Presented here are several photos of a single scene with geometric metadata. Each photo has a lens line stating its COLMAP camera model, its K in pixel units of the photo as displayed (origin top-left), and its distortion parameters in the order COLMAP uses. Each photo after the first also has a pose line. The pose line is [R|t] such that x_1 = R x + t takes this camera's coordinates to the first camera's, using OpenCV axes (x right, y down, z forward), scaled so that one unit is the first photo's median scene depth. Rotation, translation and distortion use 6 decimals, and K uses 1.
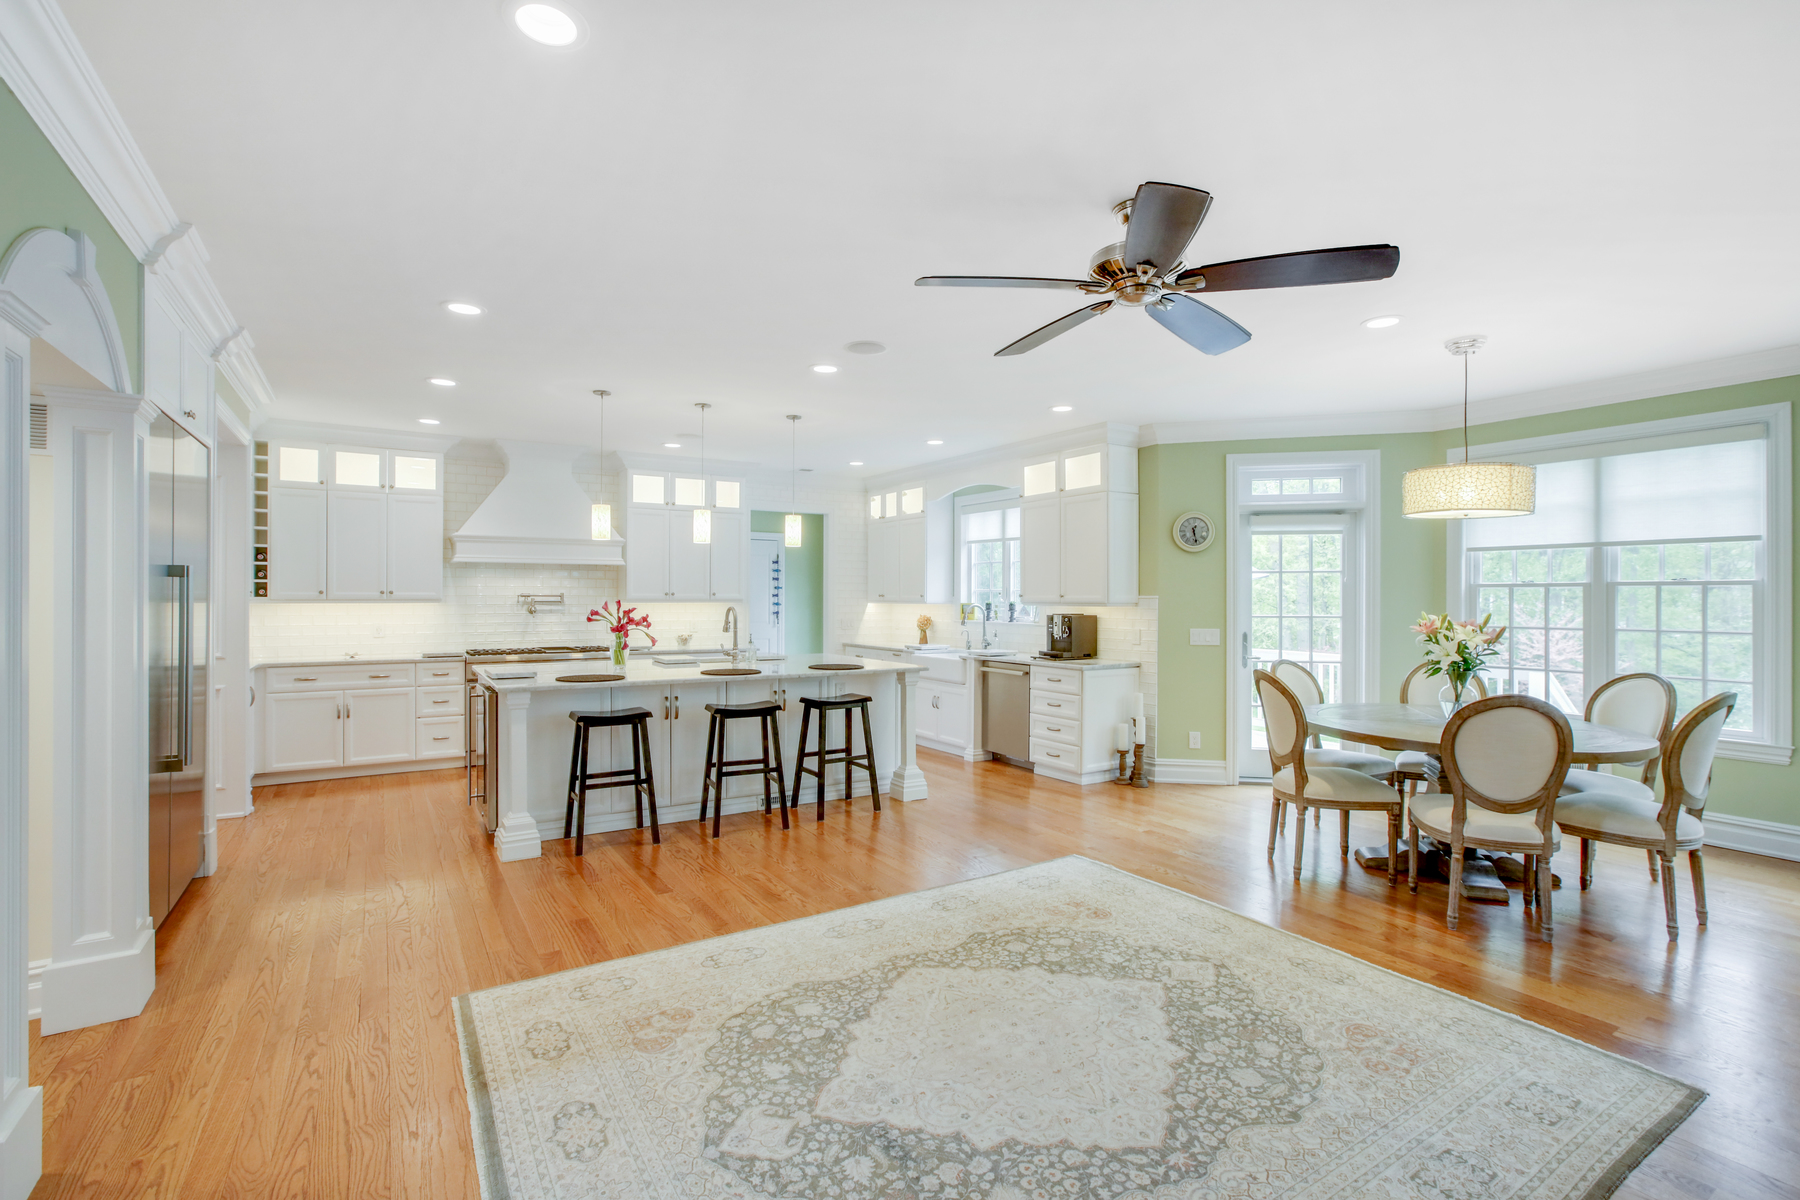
lens RADIAL K [[824.3, 0, 885.8], [0, 824.3, 594.6], [0, 0, 1]] dist [-0.022952, 0.006608]
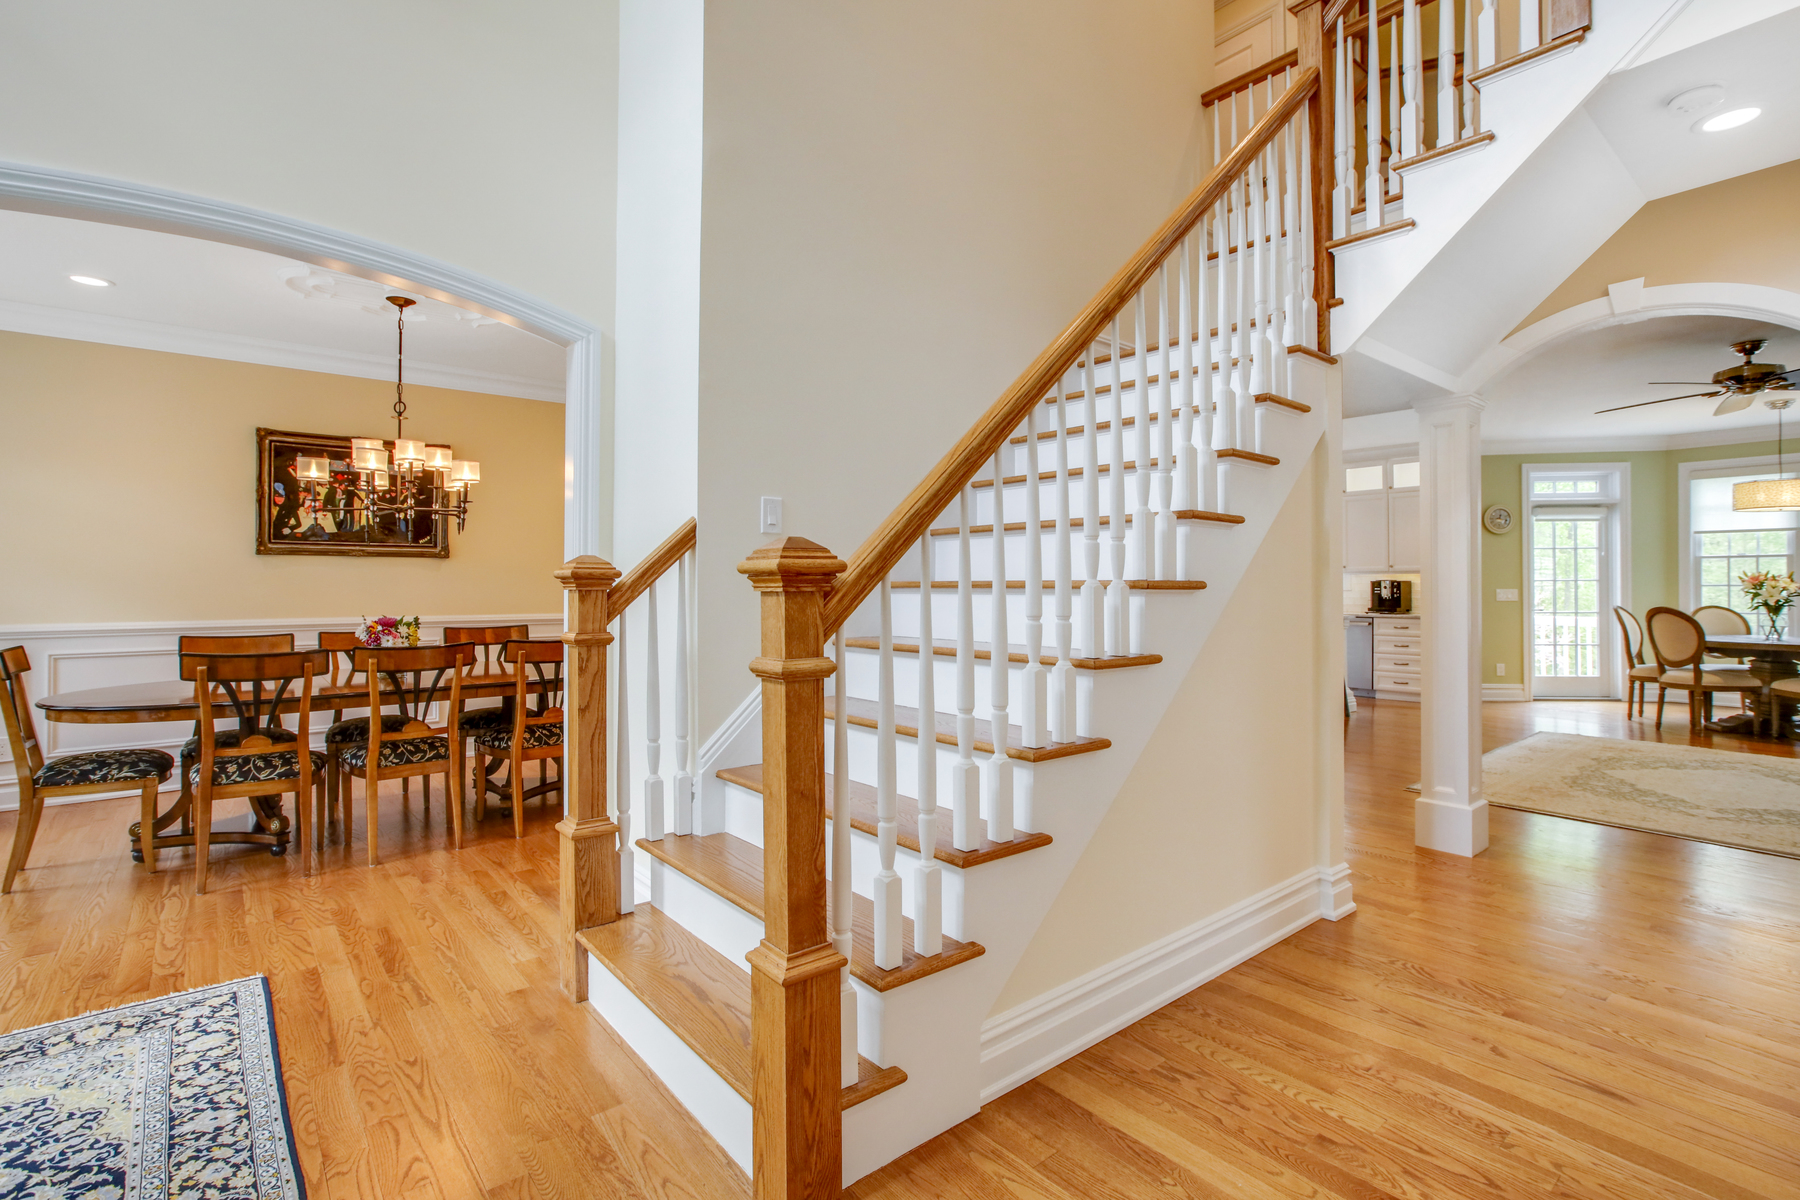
lens RADIAL K [[824.3, 0, 887.5], [0, 824.3, 586.6], [0, 0, 1]] dist [-0.022952, 0.006608]
pose [[0.992508, -0.004713, 0.122086, -0.805393], [0.003702, 0.999957, 0.008500, 0.021460], [-0.122121, -0.007984, 0.992483, -0.235549]]
